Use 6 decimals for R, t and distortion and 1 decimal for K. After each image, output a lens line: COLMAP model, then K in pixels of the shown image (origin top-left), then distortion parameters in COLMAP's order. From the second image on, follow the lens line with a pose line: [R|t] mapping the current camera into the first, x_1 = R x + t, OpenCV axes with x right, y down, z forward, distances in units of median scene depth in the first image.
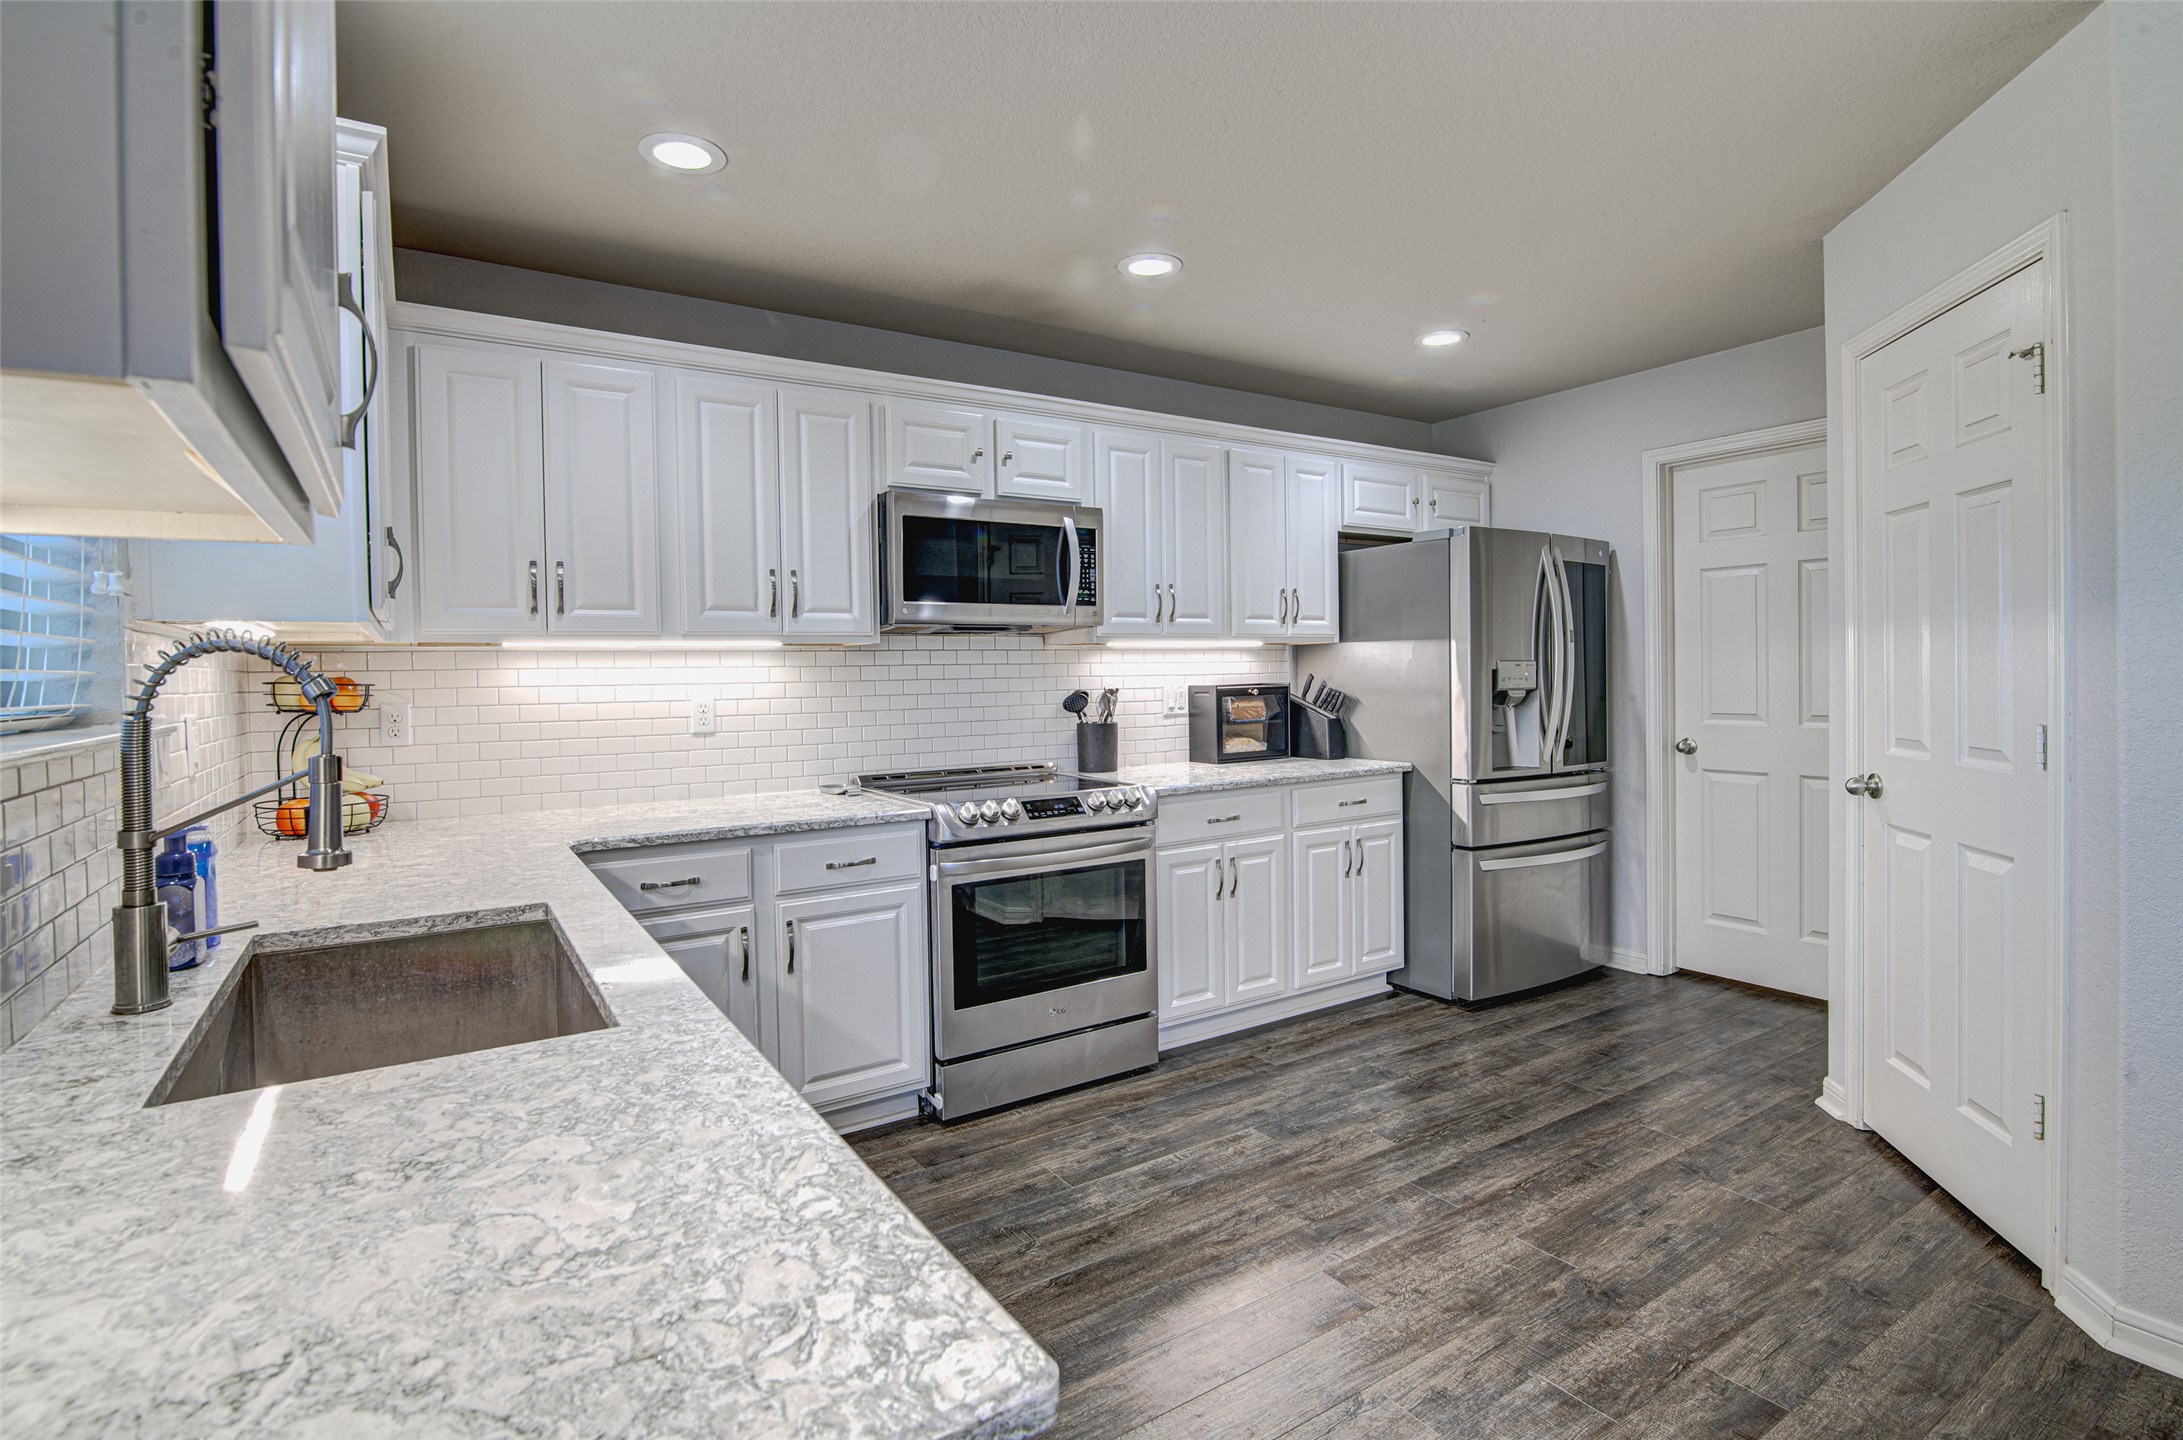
lens RADIAL K [[1010.0, 0, 1011.2], [0, 1010.0, 692.8], [0, 0, 1]] dist [-0.018948, 0.000757]
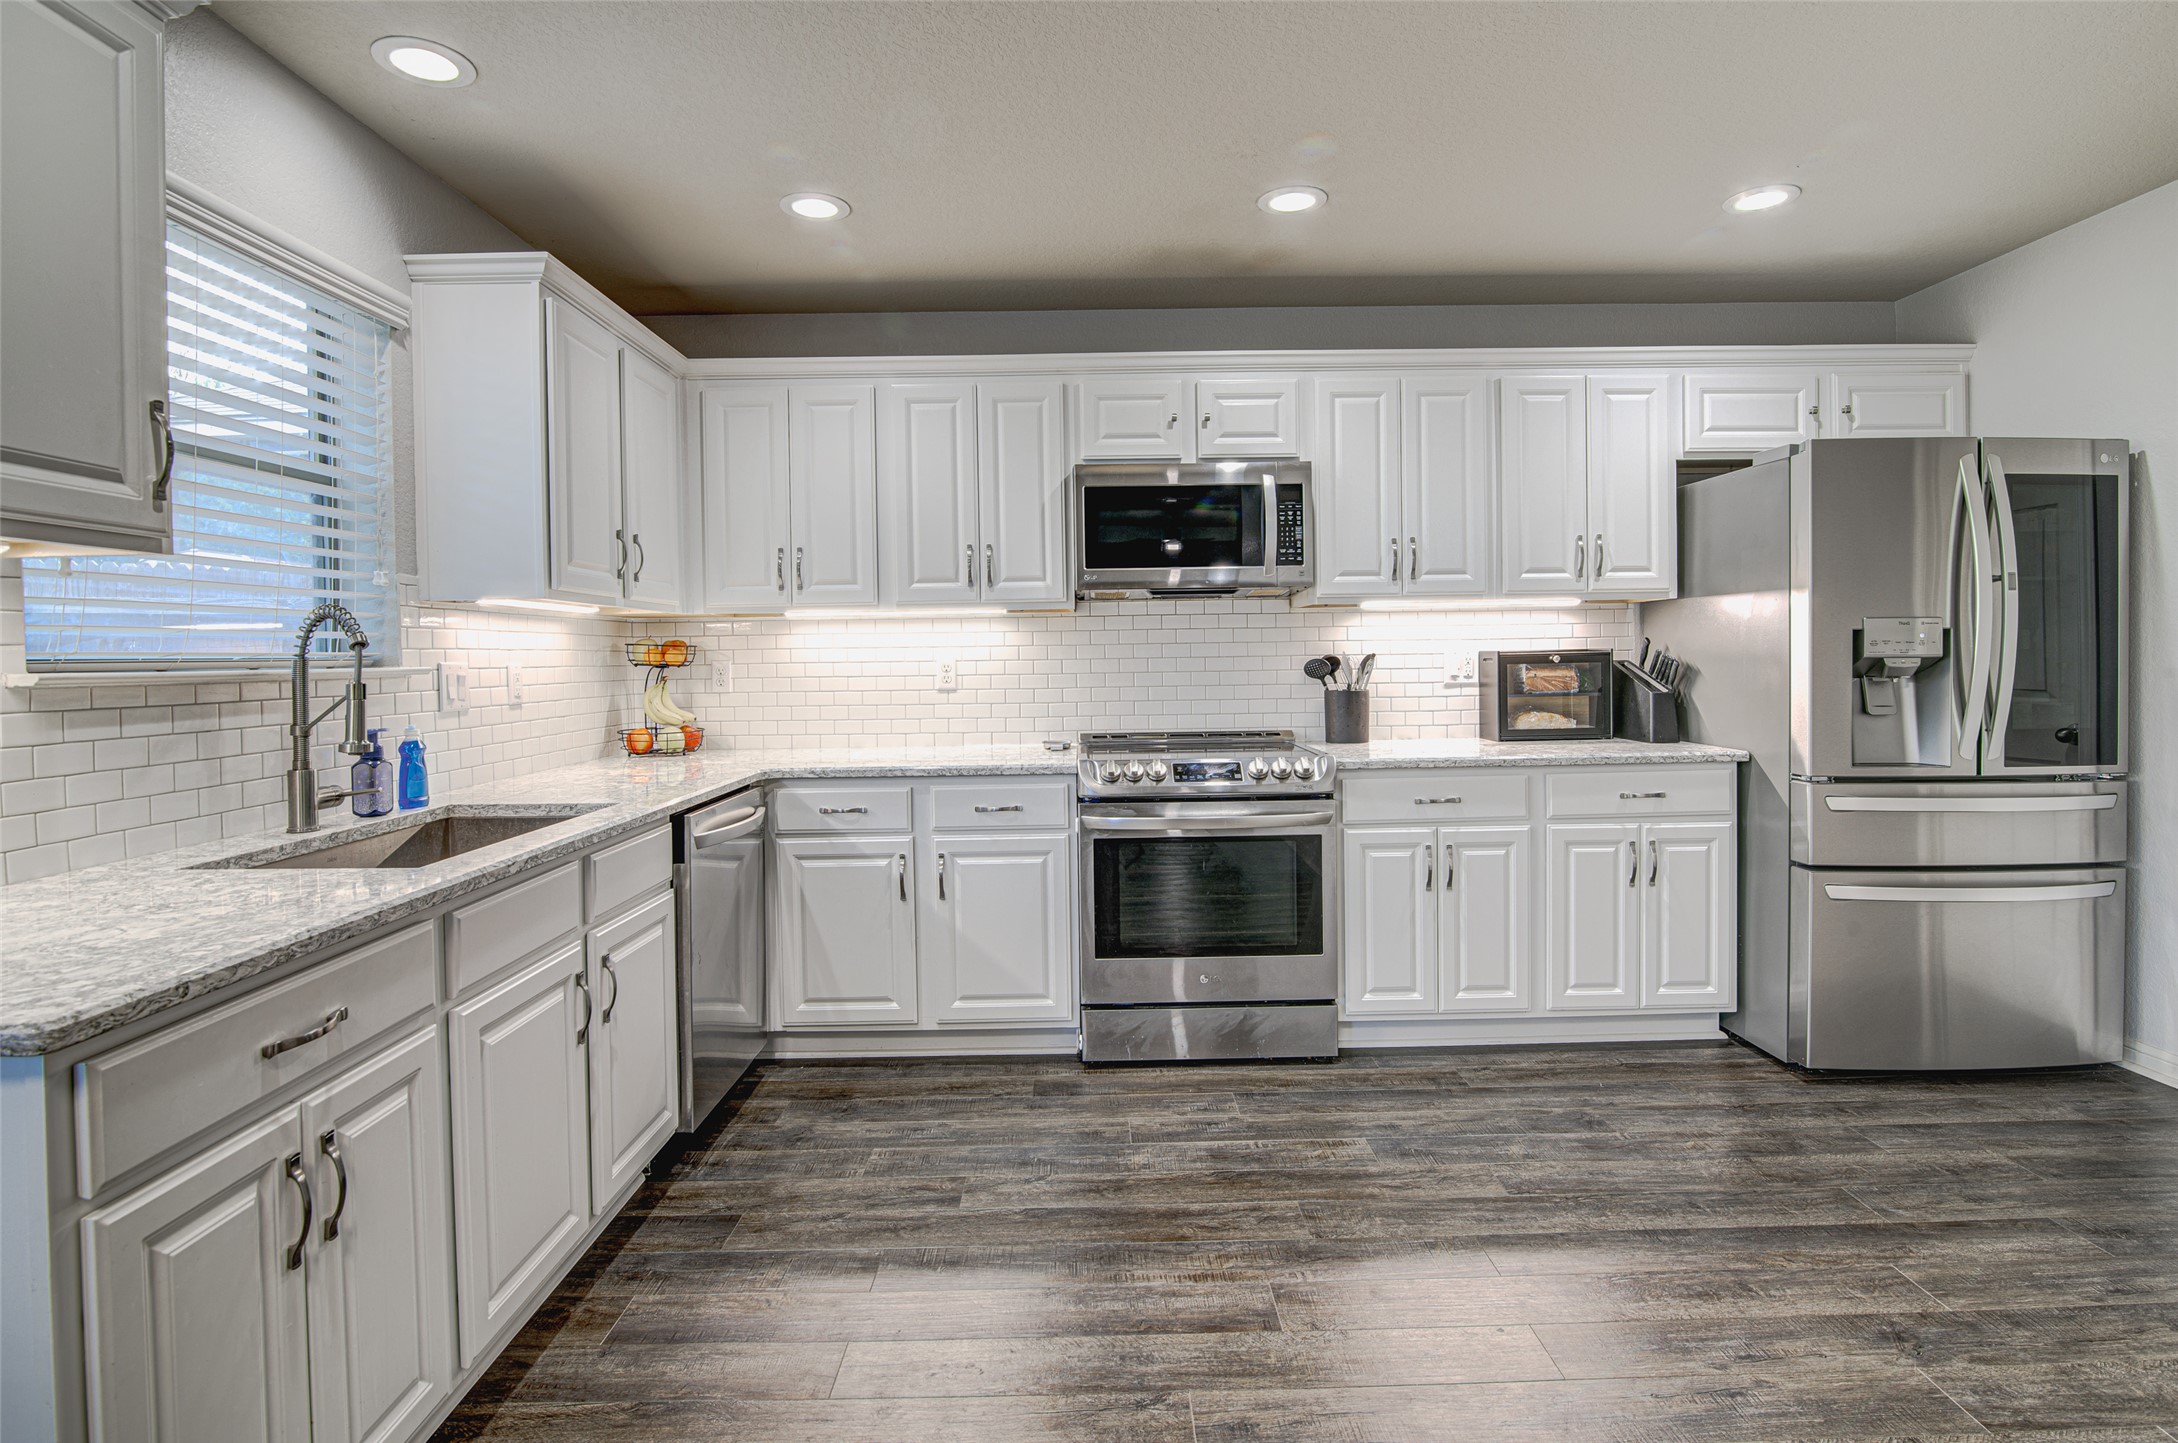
lens RADIAL K [[1007.7, 0, 1049.7], [0, 1007.7, 669.4], [0, 0, 1]] dist [-0.018948, 0.000757]
pose [[0.858272, 0.012278, -0.513048, 0.378576], [-0.009419, 0.999922, 0.008174, 0.006350], [0.513108, -0.002183, 0.858321, 0.070940]]
